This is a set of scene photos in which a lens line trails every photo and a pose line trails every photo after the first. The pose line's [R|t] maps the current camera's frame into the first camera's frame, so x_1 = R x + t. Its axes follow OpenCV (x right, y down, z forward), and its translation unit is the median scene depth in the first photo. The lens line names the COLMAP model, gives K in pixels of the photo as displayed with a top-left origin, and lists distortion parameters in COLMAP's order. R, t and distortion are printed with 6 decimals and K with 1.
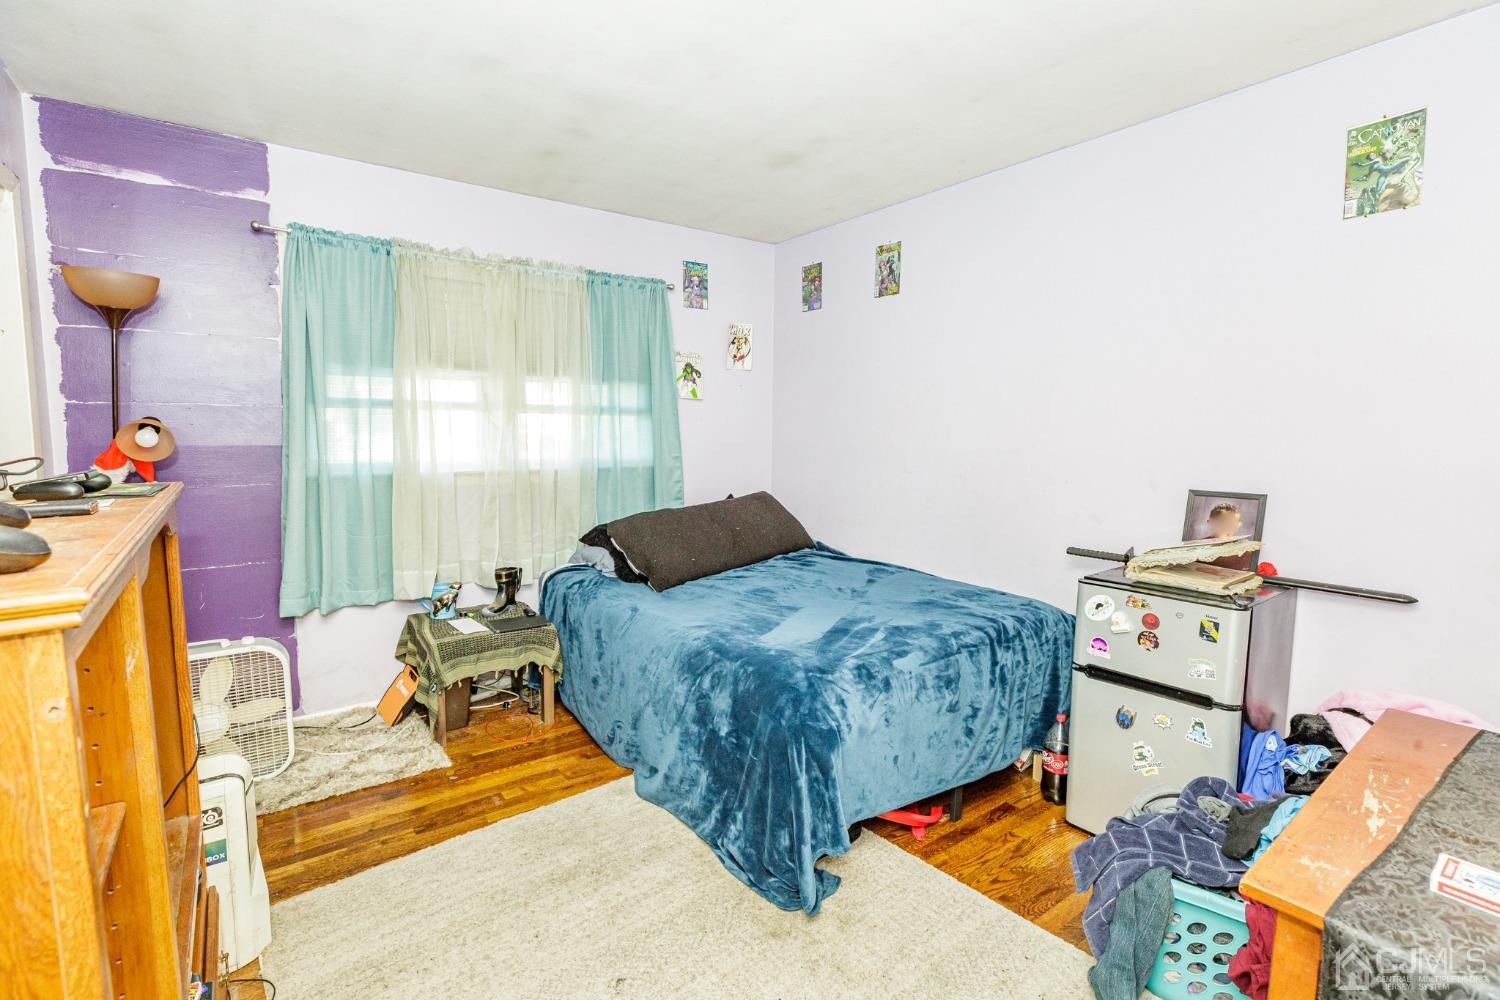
lens RADIAL K [[697.4, 0, 730.3], [0, 697.4, 484.6], [0, 0, 1]] dist [0.000357, 0.000494]
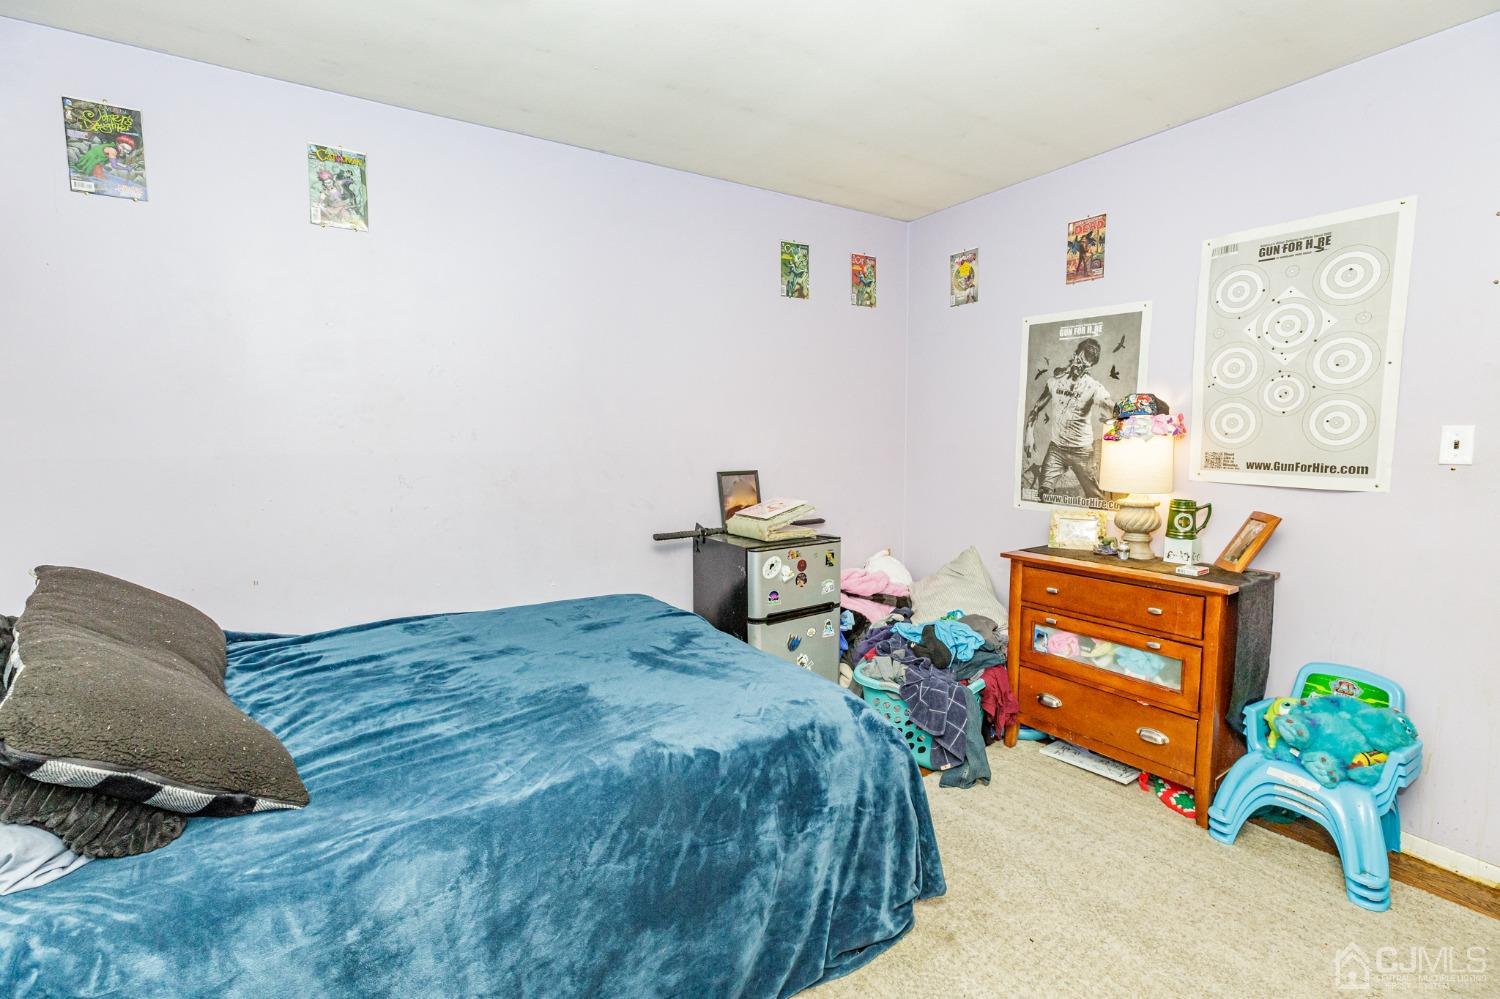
lens RADIAL K [[697.4, 0, 730.3], [0, 697.4, 484.1], [0, 0, 1]] dist [0.000357, 0.000494]
pose [[0.046846, -0.083523, 0.995404, -0.745075], [0.083301, 0.993354, 0.079431, -0.082659], [-0.995423, 0.079198, 0.053492, 1.031492]]
